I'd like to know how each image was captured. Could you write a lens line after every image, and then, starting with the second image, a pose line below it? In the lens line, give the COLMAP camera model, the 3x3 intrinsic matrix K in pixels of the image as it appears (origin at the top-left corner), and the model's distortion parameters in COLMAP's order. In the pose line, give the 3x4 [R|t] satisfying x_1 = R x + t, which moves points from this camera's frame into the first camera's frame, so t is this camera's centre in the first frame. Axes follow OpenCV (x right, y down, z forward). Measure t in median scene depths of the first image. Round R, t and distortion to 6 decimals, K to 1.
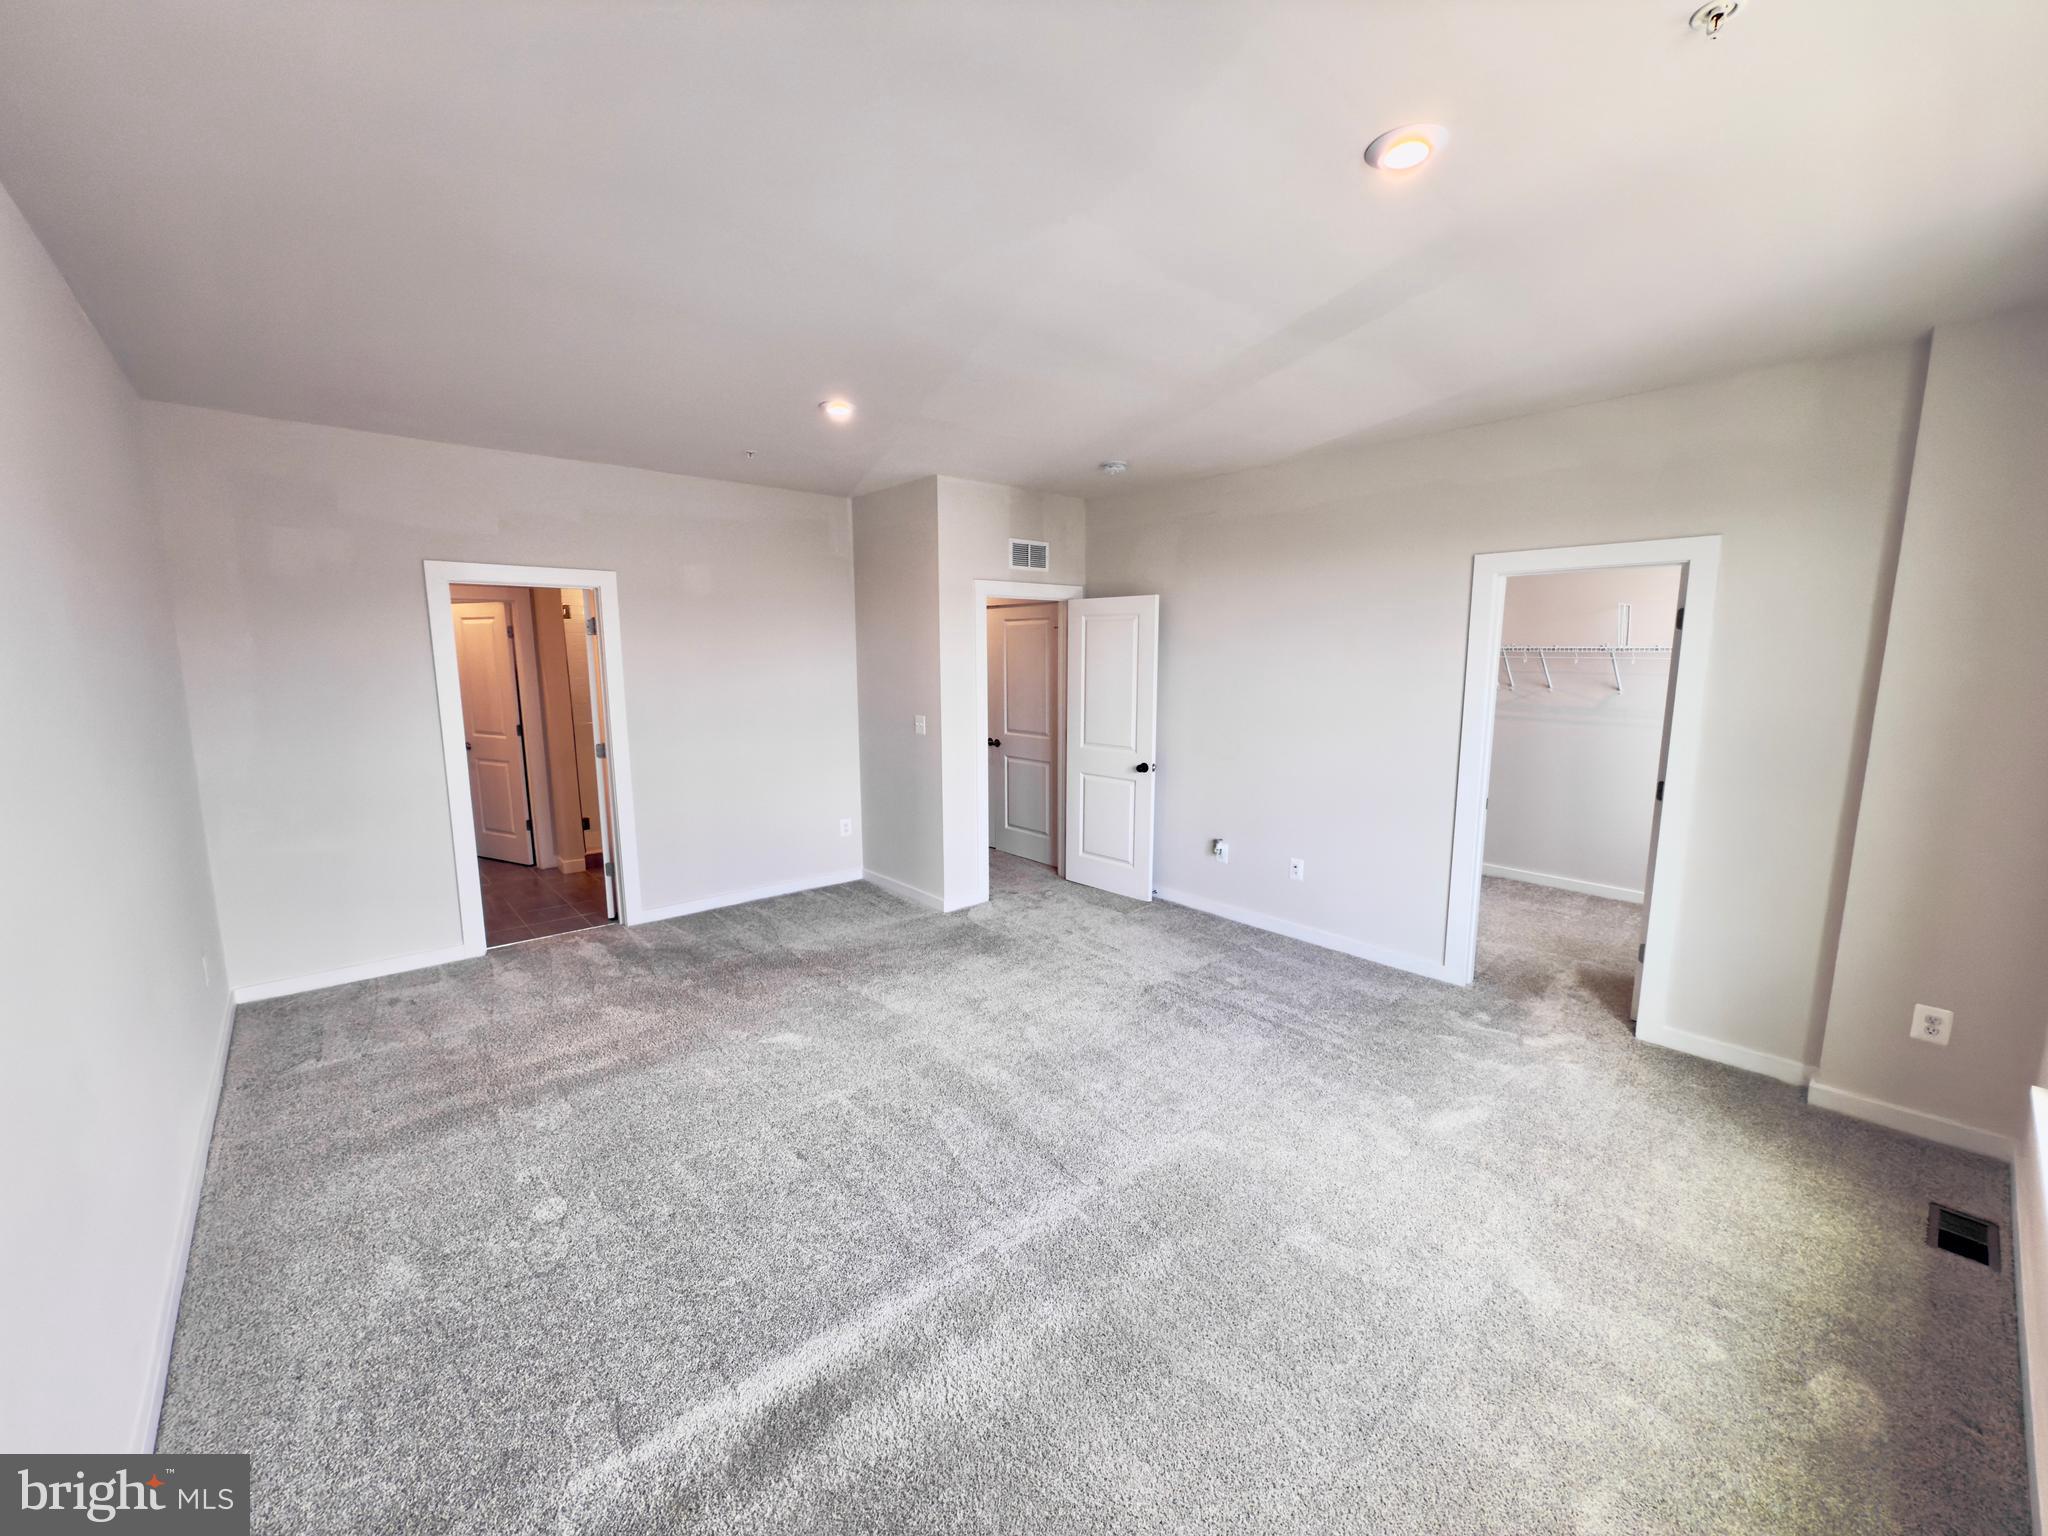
lens RADIAL K [[808.4, 0, 1021.3], [0, 808.4, 757.7], [0, 0, 1]] dist [0.002355, -0.000064]
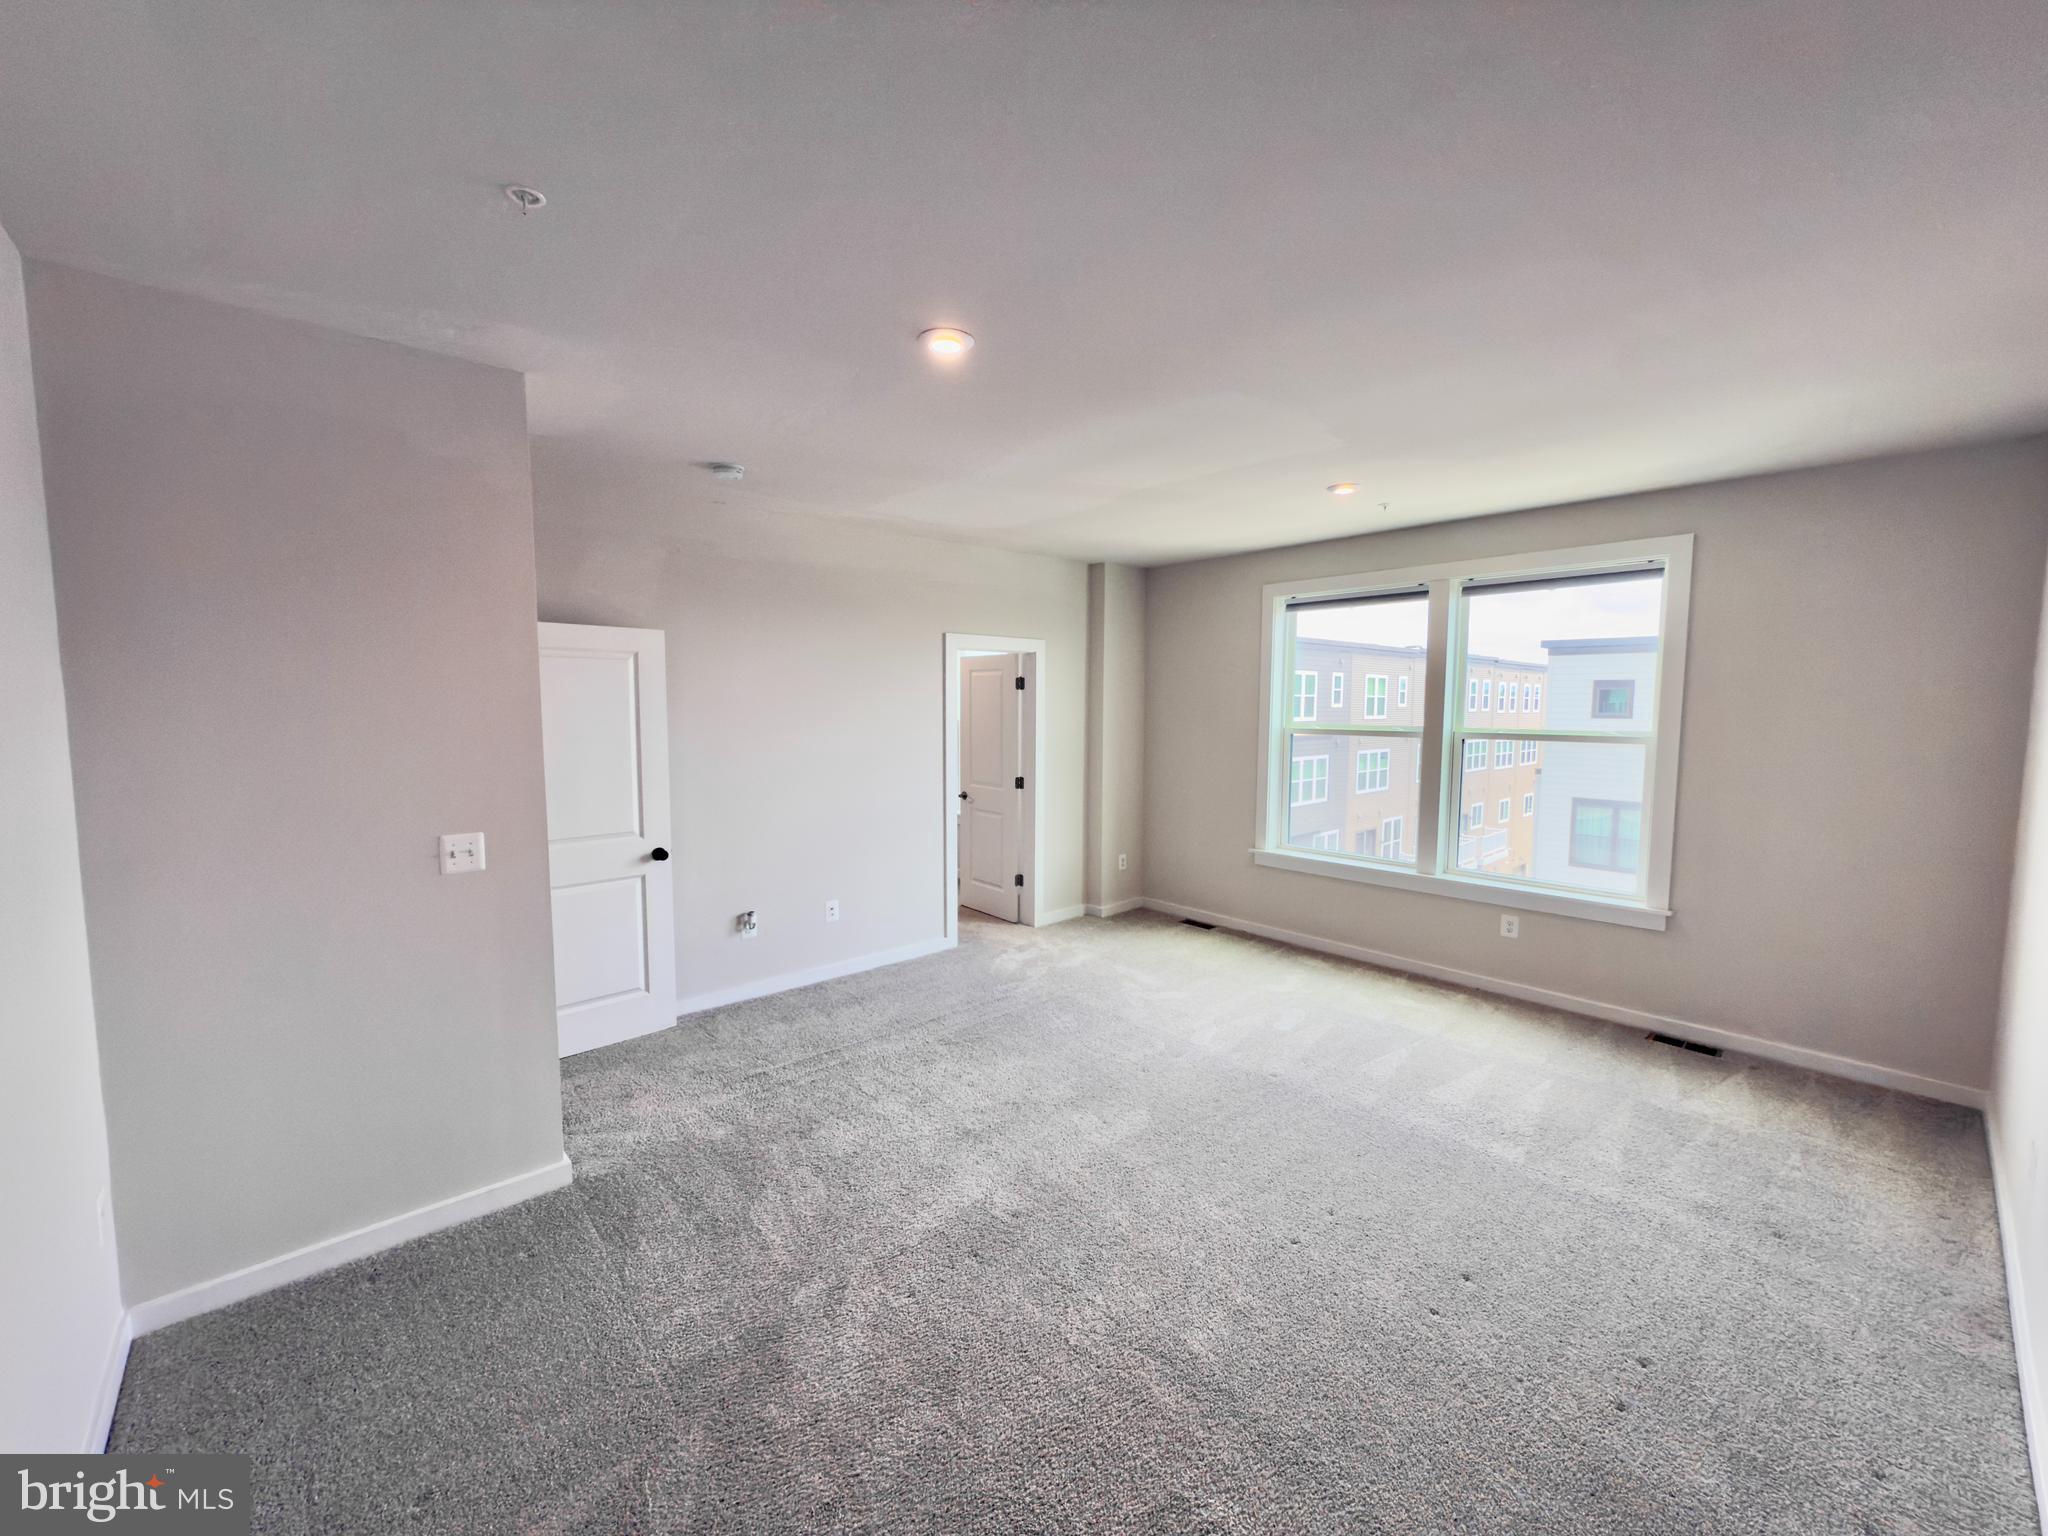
lens RADIAL K [[808.4, 0, 1024.4], [0, 808.4, 772.2], [0, 0, 1]] dist [0.002355, -0.000064]
pose [[-0.012575, -0.087367, 0.996097, -0.749468], [0.128825, 0.987732, 0.088260, -0.107195], [-0.991588, 0.129432, -0.001165, 0.810831]]
